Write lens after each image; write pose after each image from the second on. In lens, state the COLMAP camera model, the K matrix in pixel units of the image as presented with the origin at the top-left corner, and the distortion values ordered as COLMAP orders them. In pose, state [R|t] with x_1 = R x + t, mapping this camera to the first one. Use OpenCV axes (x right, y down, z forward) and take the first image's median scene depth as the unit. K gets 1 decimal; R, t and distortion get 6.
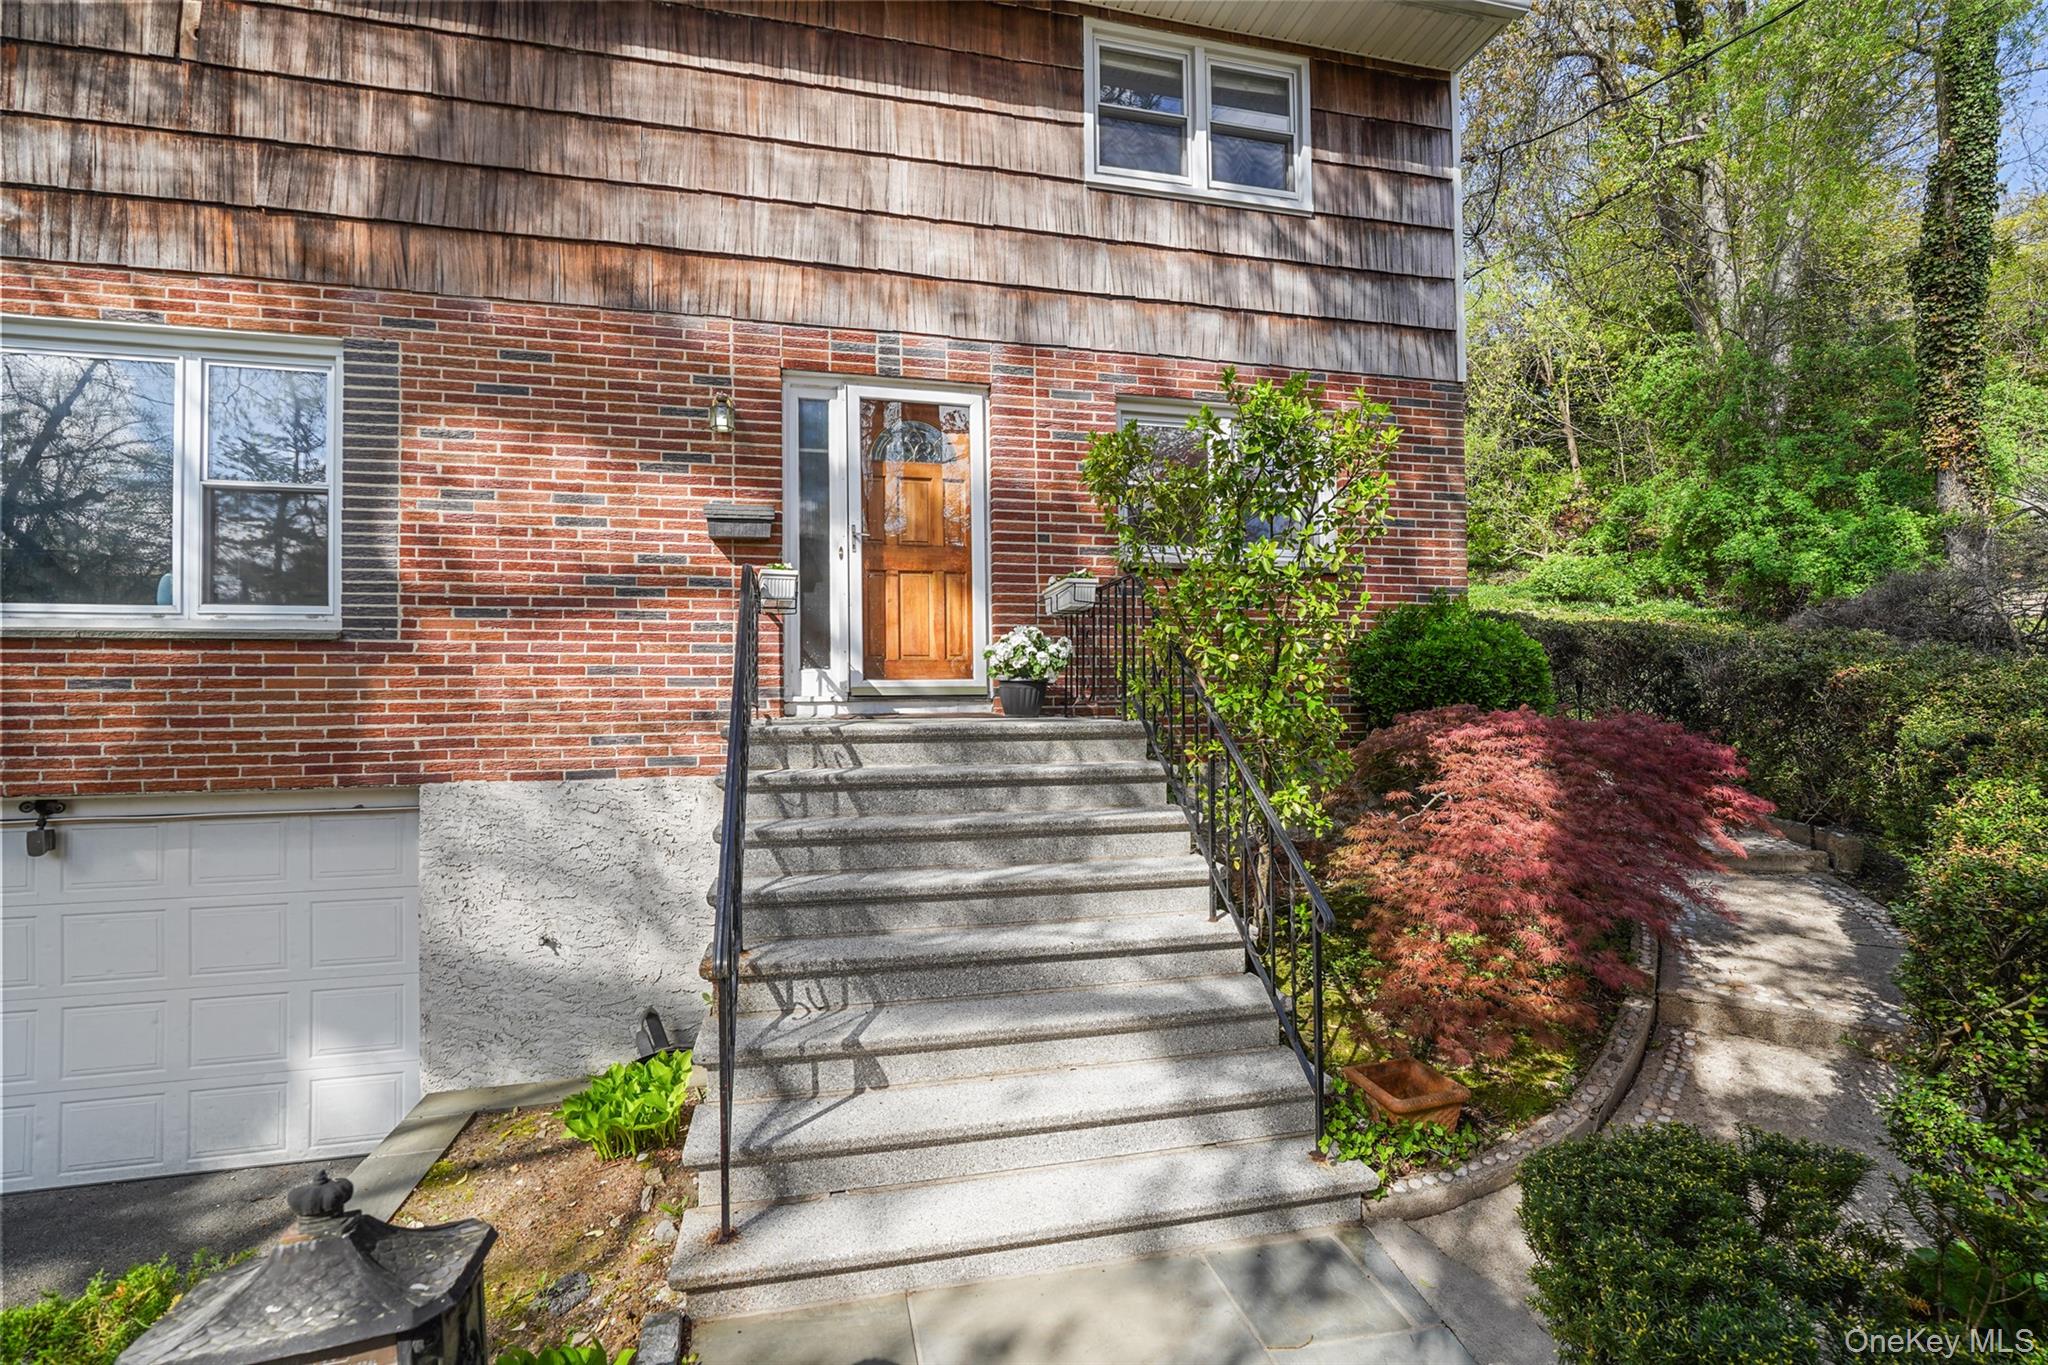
lens RADIAL K [[935.5, 0, 1022.5], [0, 935.5, 688.3], [0, 0, 1]] dist [-0.004439, 0.001878]
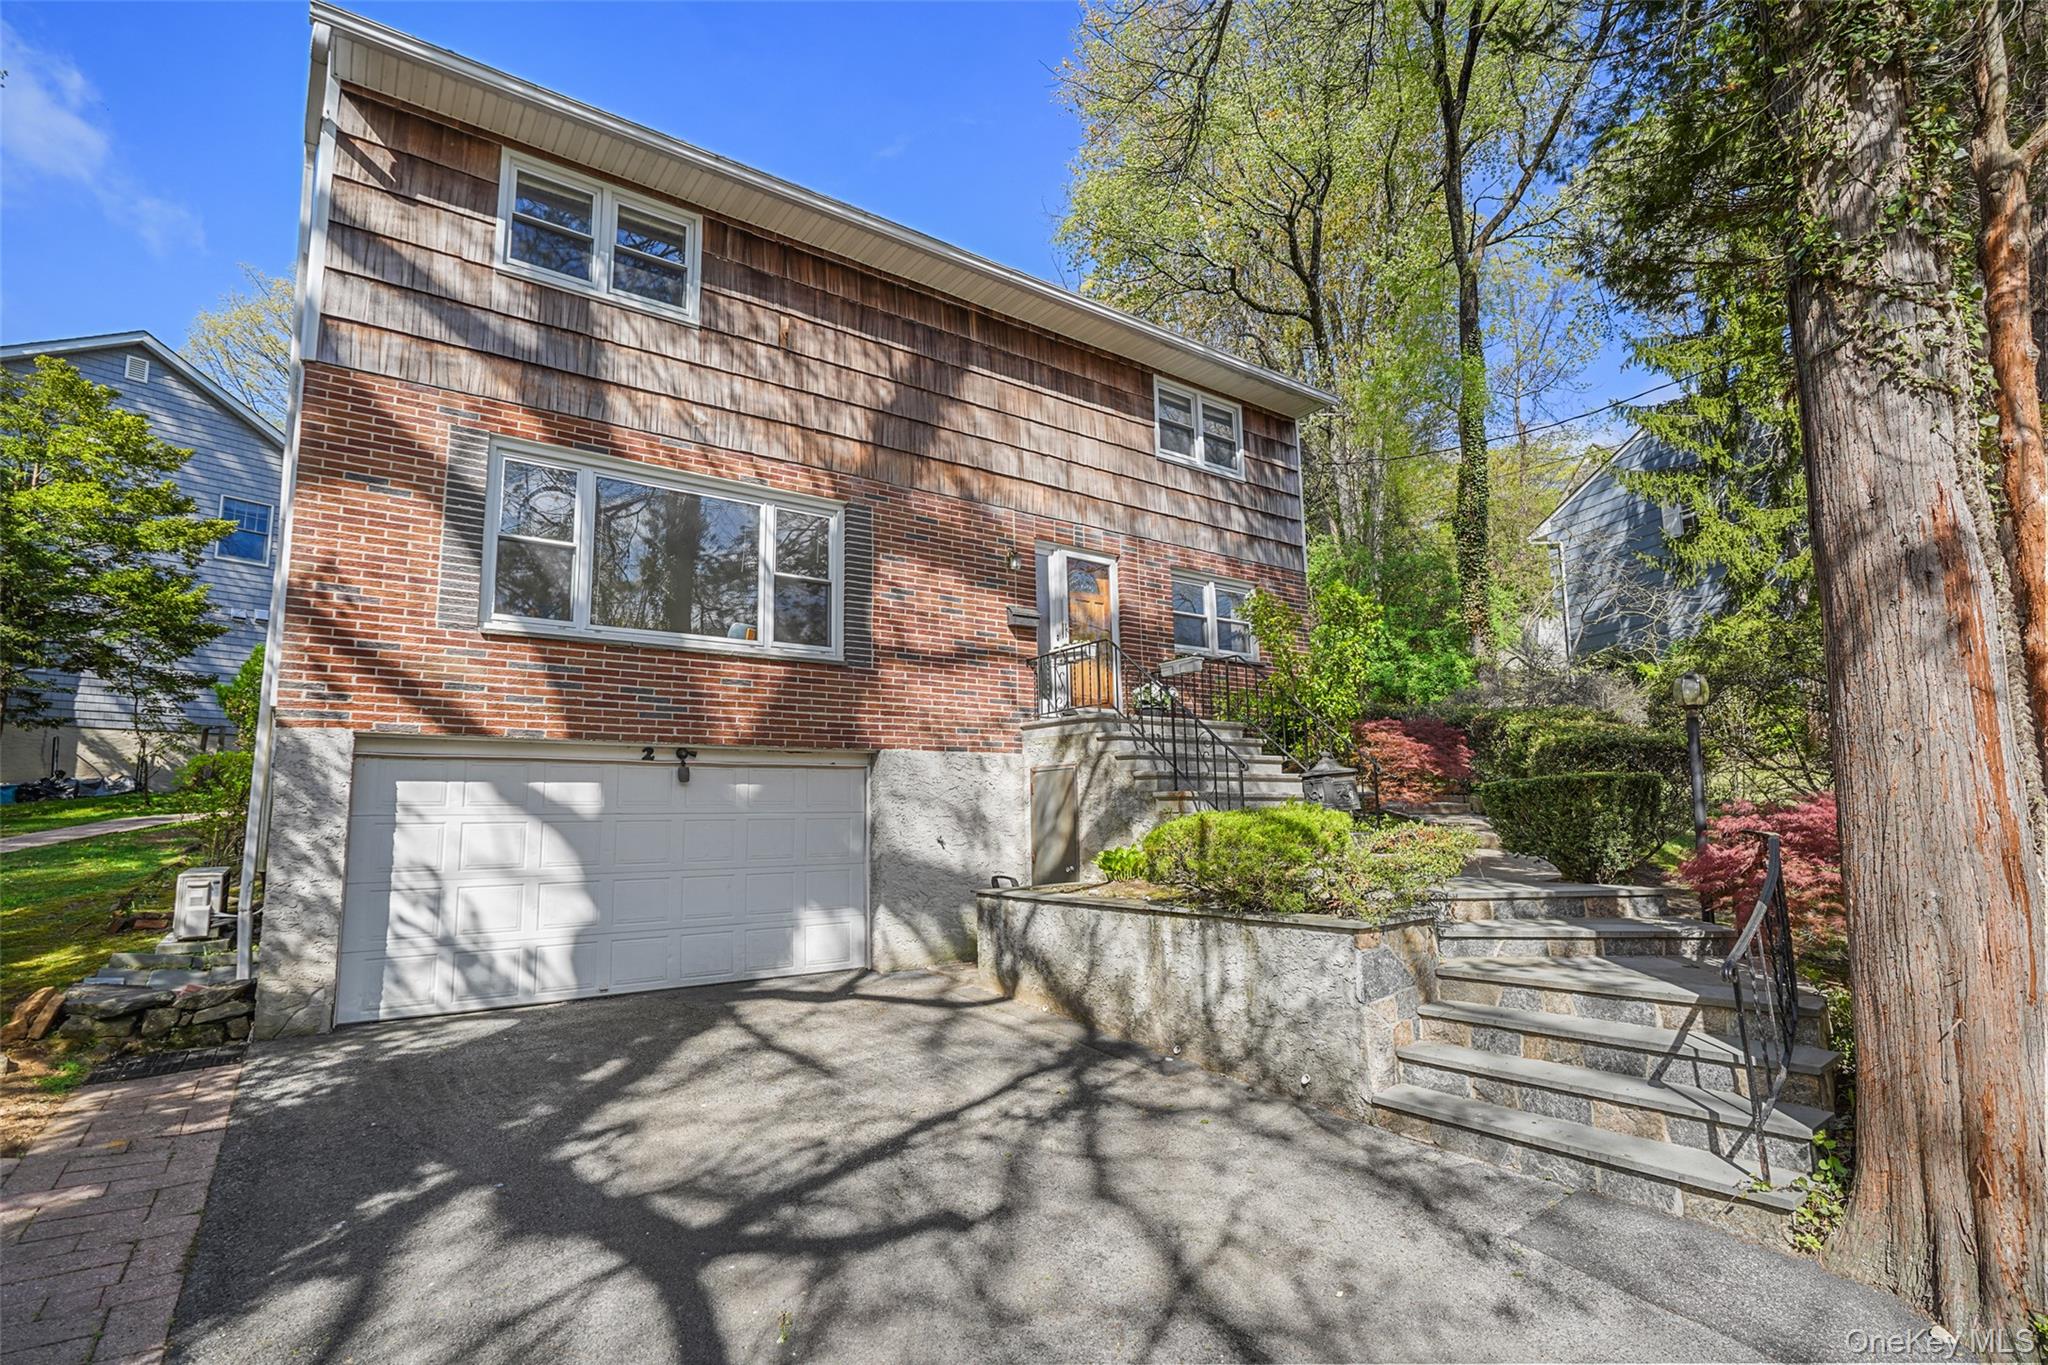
lens RADIAL K [[995.0, 0, 1024.1], [0, 995.0, 682.7], [0, 0, 1]] dist [-0.002846, -0.000510]
pose [[0.924013, 0.050428, 0.379021, -0.967597], [-0.002125, 0.991927, -0.126793, 0.187361], [-0.382355, 0.116353, 0.916661, -0.744047]]
